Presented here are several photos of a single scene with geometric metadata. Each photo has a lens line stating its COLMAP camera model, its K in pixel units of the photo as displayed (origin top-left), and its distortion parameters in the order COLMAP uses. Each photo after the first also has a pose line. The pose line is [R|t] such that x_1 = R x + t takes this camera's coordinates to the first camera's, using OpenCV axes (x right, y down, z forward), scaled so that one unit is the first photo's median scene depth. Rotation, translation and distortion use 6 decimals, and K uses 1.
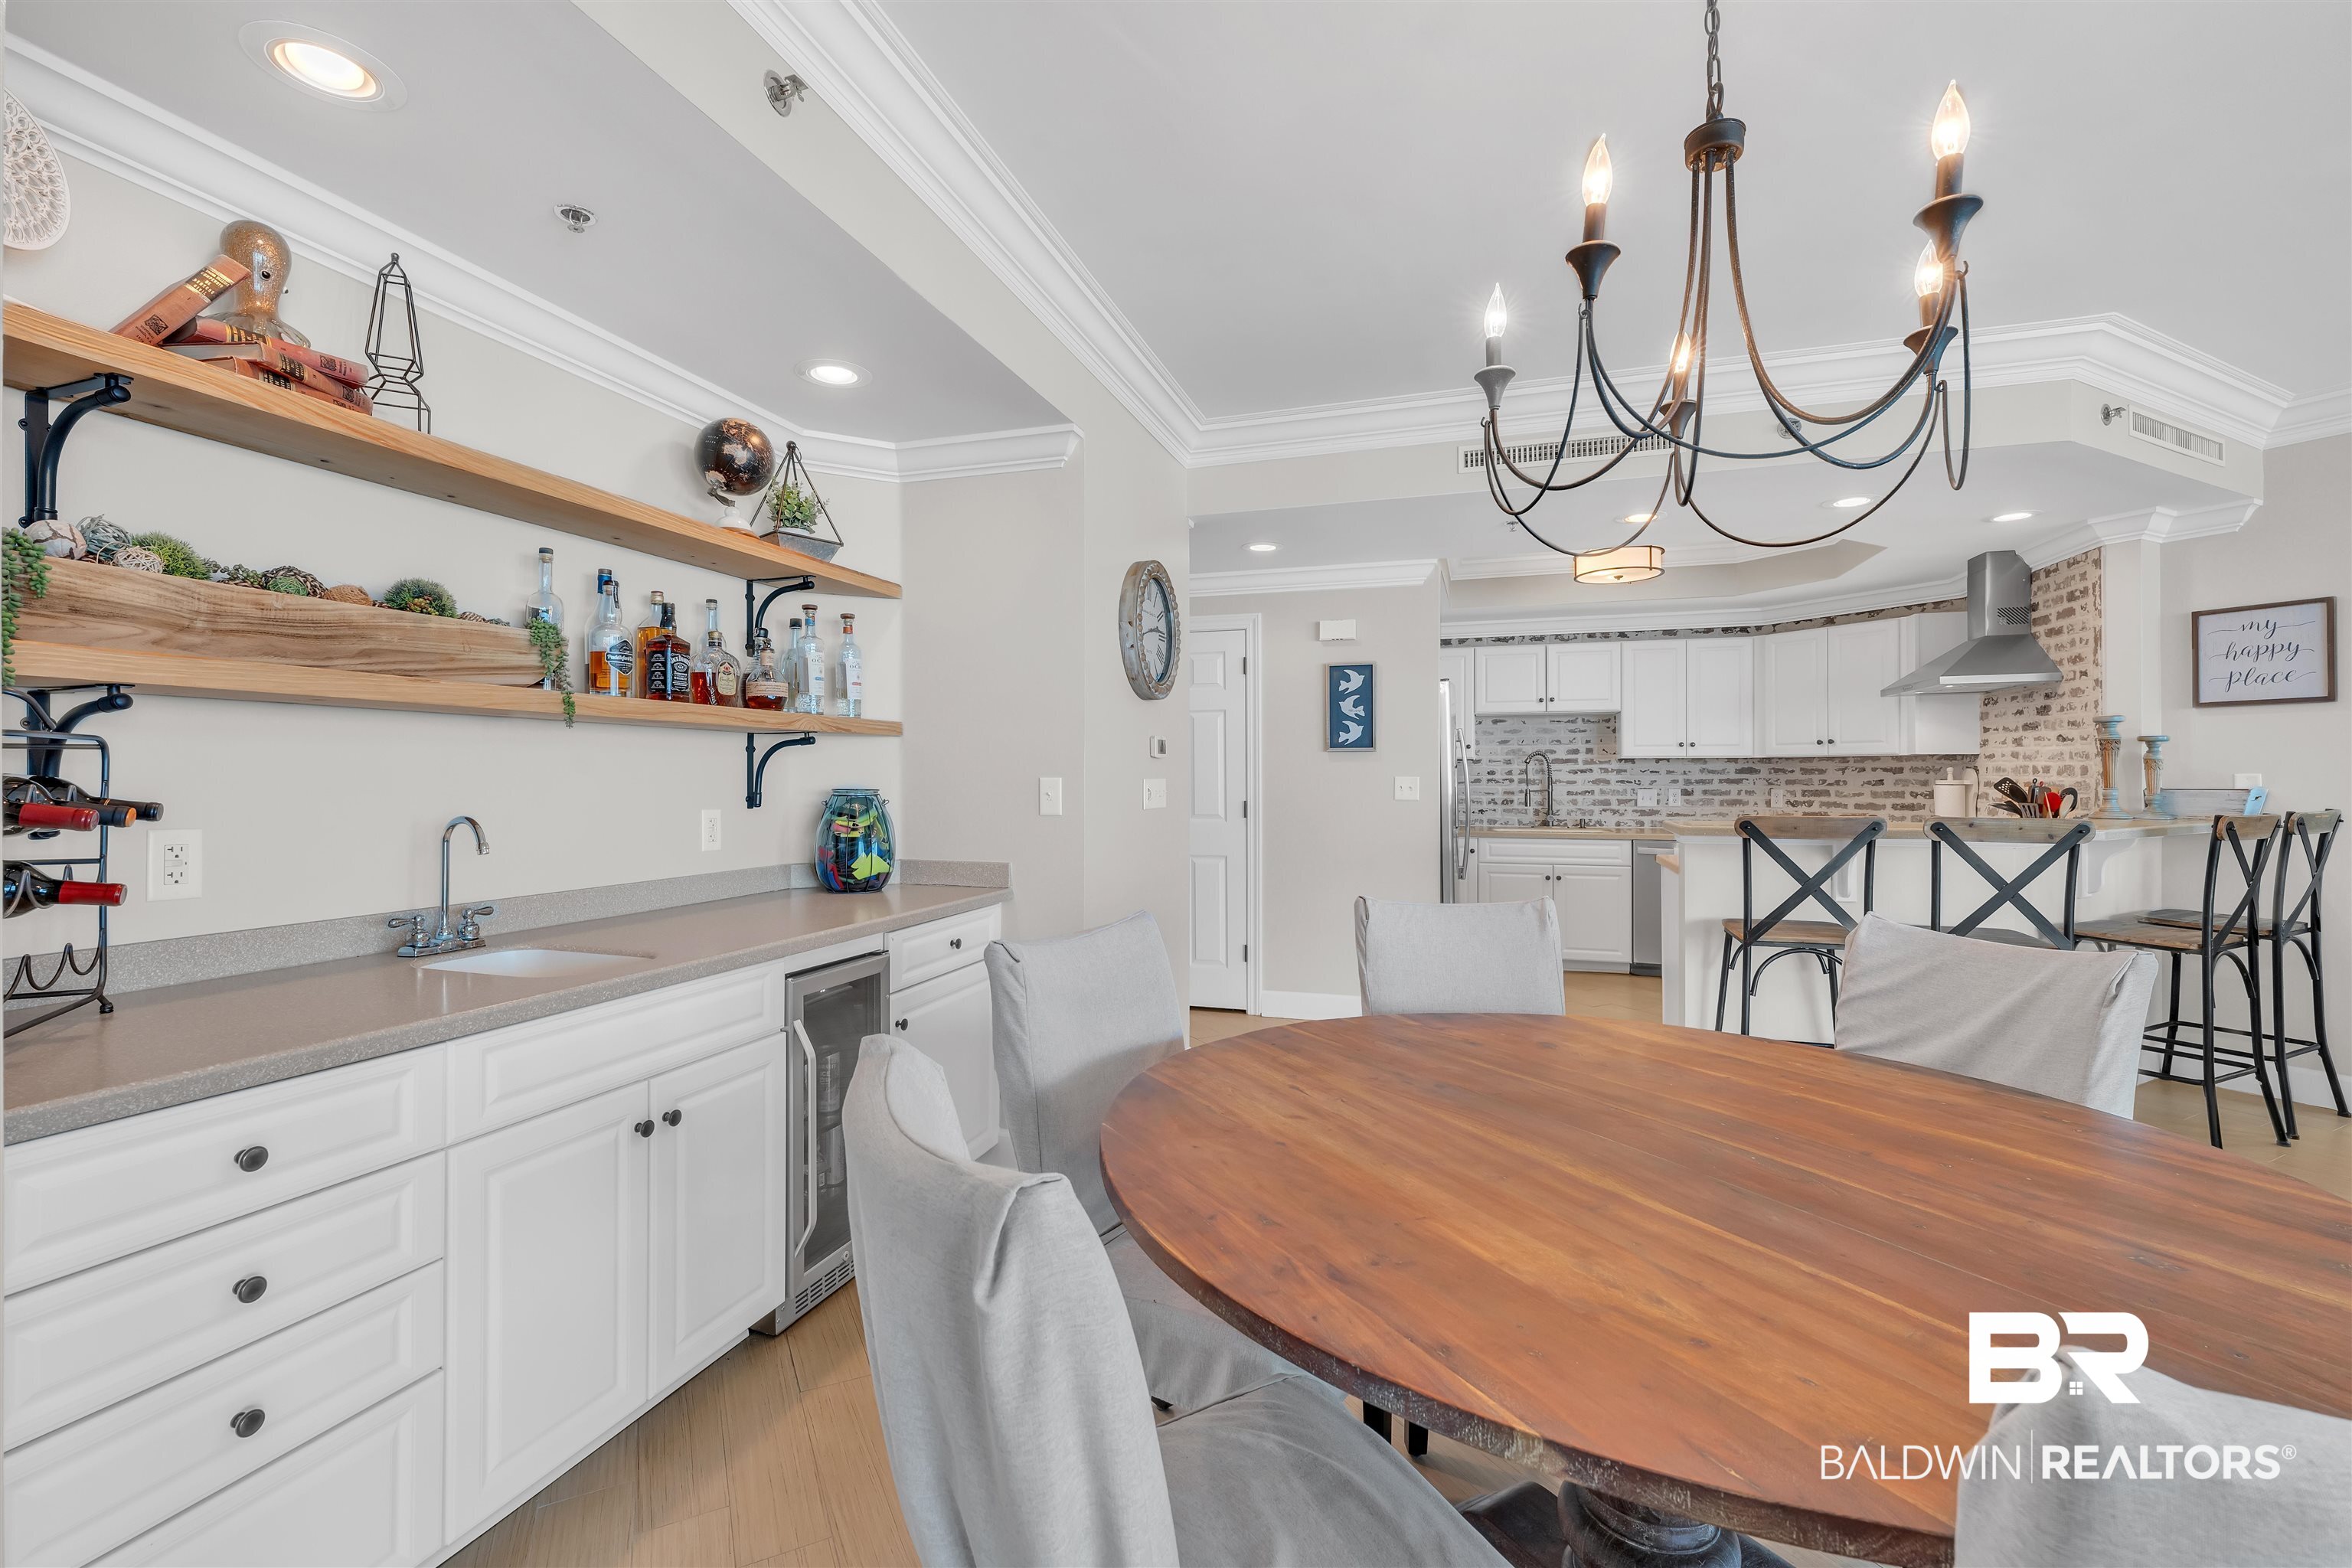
lens RADIAL K [[963.9, 0, 1191.7], [0, 963.9, 769.4], [0, 0, 1]] dist [-0.003991, 0.000039]
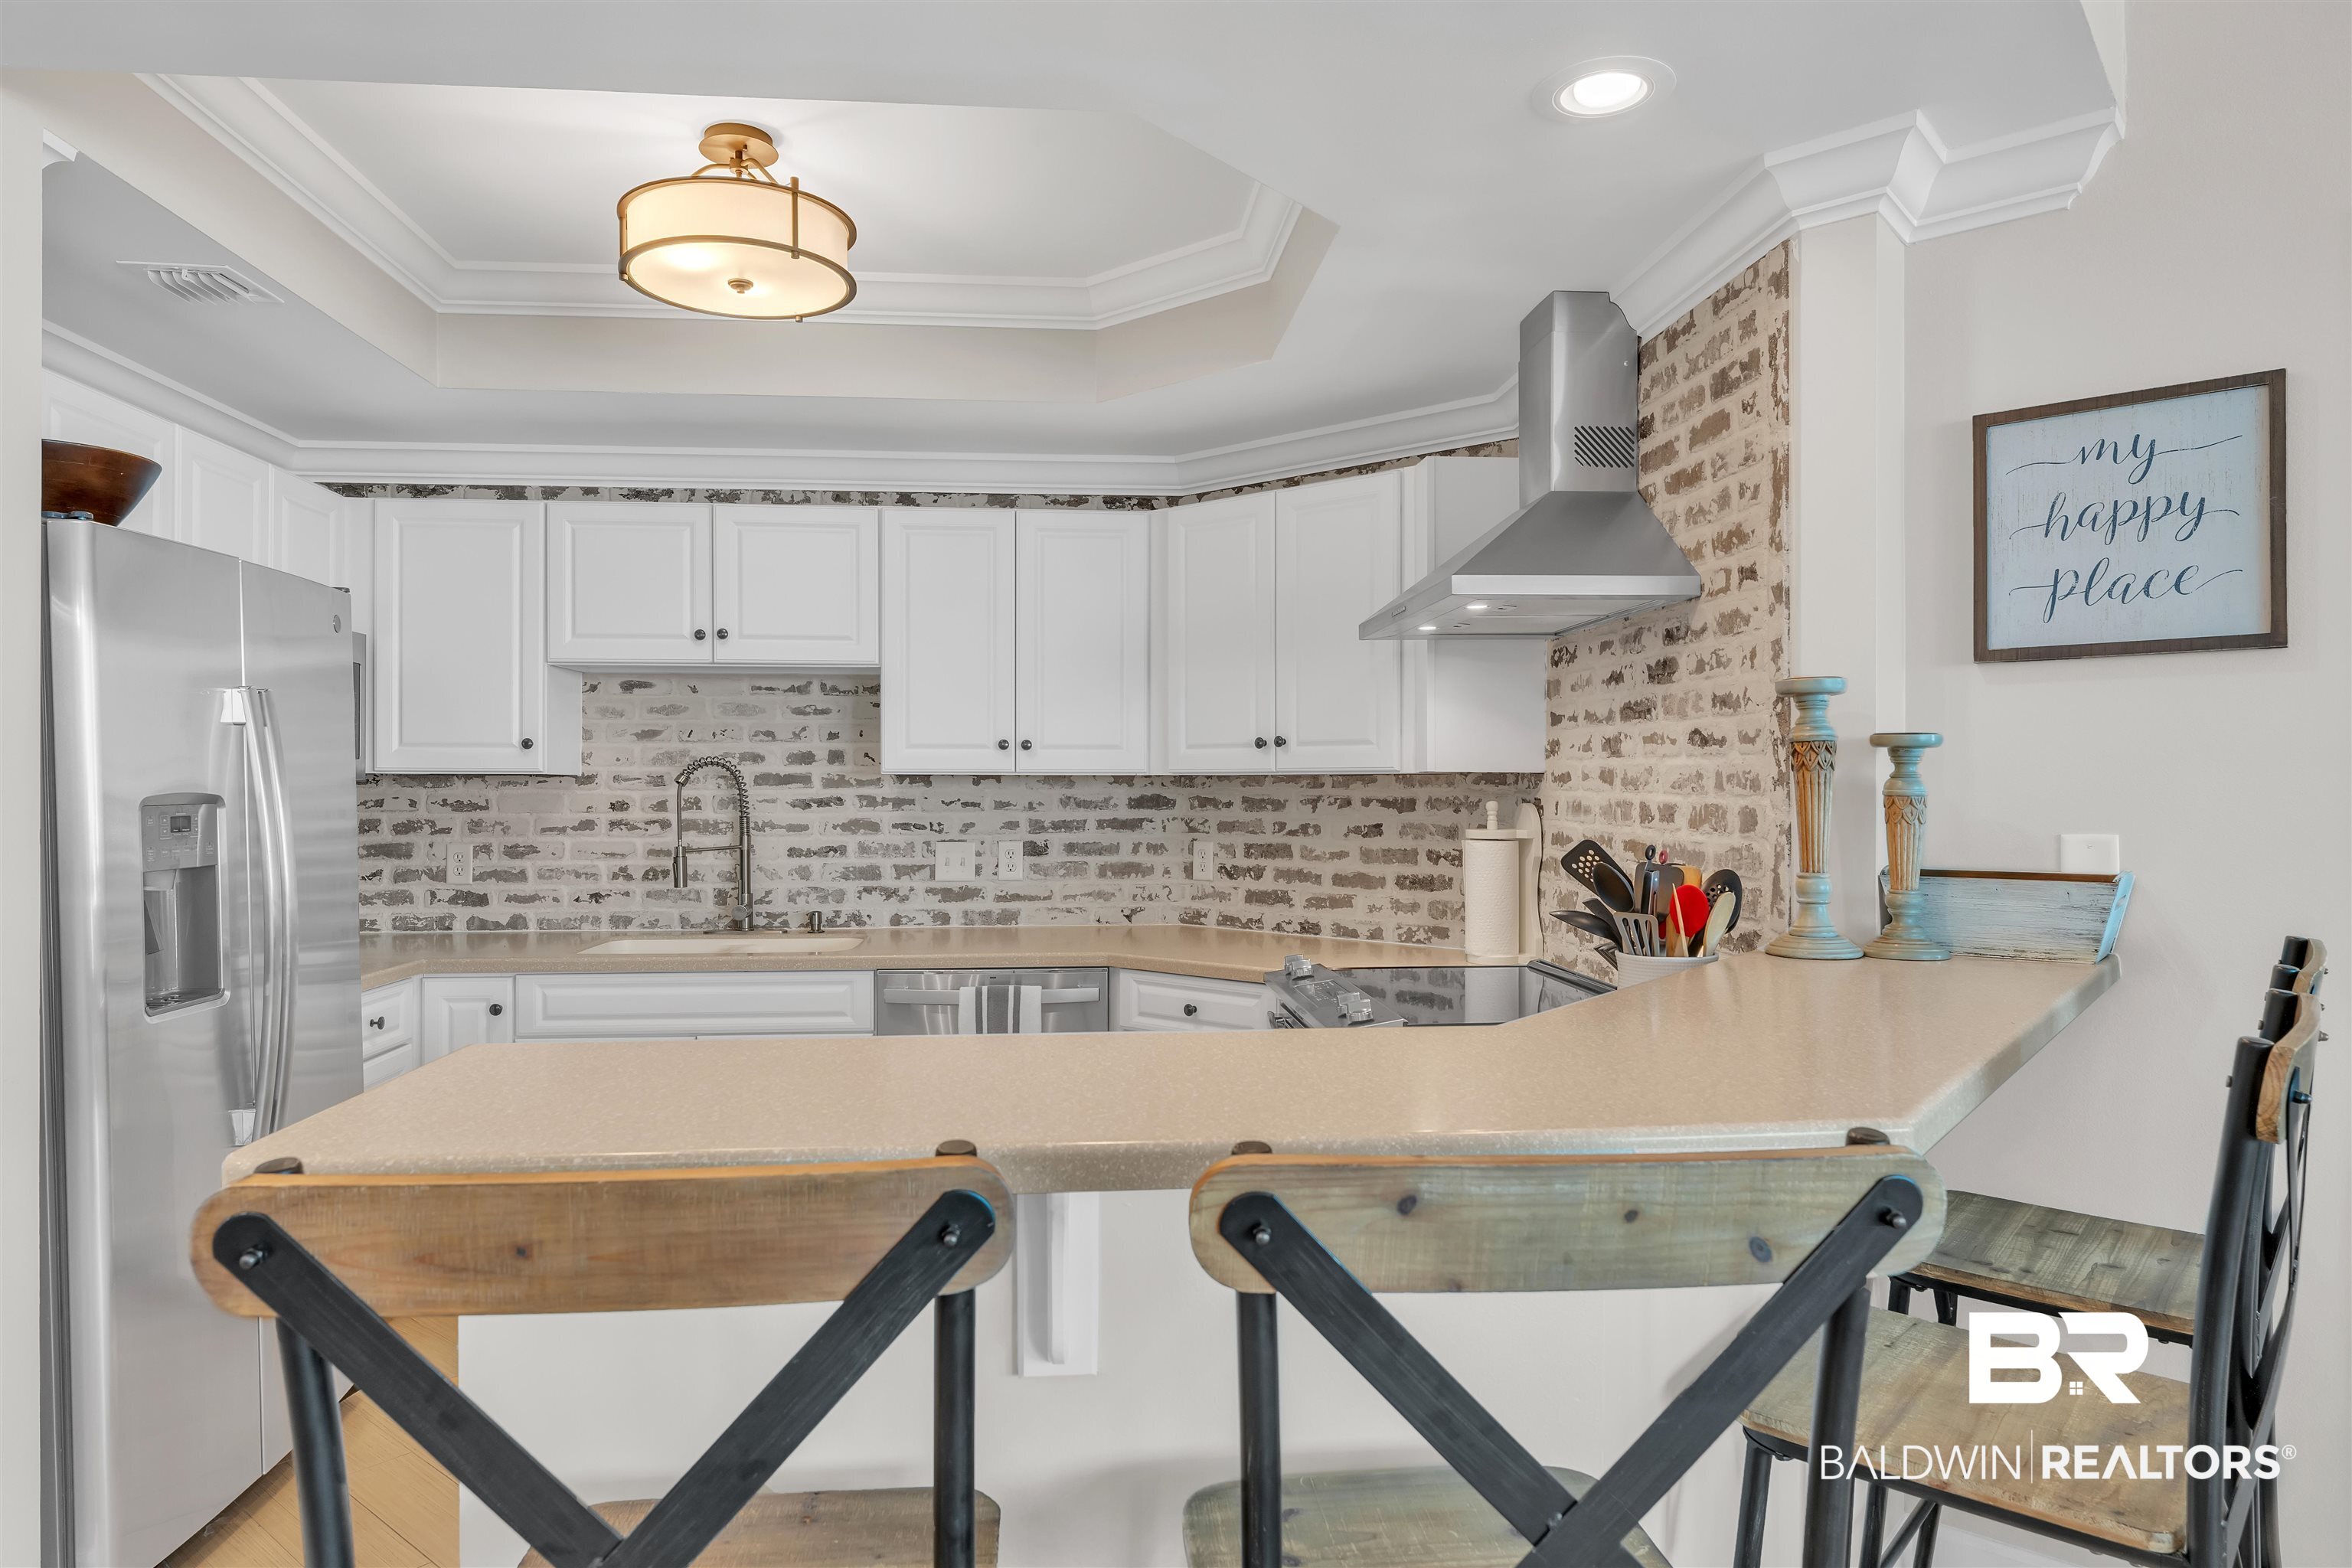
lens RADIAL K [[1346.0, 0, 1169.7], [0, 1346.0, 786.2], [0, 0, 1]] dist [-0.003676, -0.001424]
pose [[0.923285, 0.000922, 0.384115, 0.370266], [-0.003158, 0.999982, 0.005190, -0.011003], [-0.384103, -0.006005, 0.923271, 0.432345]]
